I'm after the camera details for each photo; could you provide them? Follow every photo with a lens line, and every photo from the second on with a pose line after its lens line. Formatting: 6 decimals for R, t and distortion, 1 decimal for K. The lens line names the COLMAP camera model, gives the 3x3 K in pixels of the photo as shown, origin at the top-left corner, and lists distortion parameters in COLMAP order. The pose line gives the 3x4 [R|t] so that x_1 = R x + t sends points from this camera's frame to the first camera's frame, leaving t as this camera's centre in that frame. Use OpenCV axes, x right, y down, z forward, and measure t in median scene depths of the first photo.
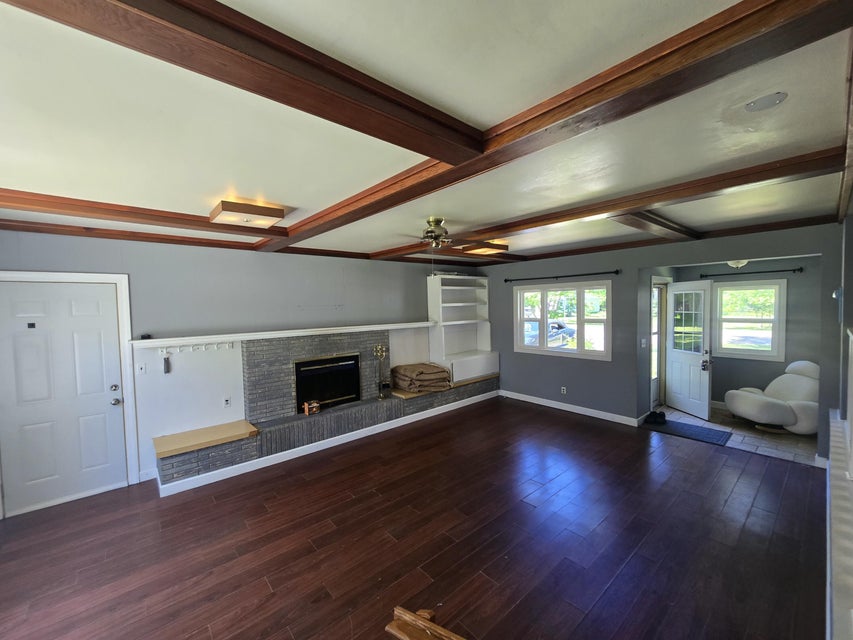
lens RADIAL K [[350.3, 0, 425.9], [0, 350.3, 323.6], [0, 0, 1]] dist [-0.003121, 0.000118]
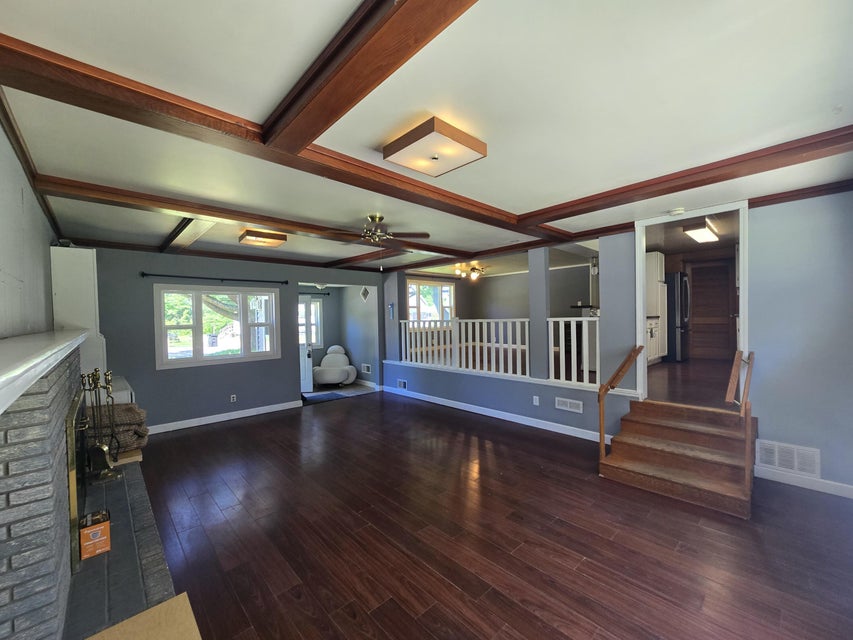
lens RADIAL K [[350.3, 0, 425.6], [0, 350.3, 323.2], [0, 0, 1]] dist [-0.003121, 0.000118]
pose [[-0.037138, 0.005676, 0.999294, -4.641258], [0.073036, 0.997325, -0.002950, 0.216568], [-0.996638, 0.072875, -0.037453, 3.967516]]
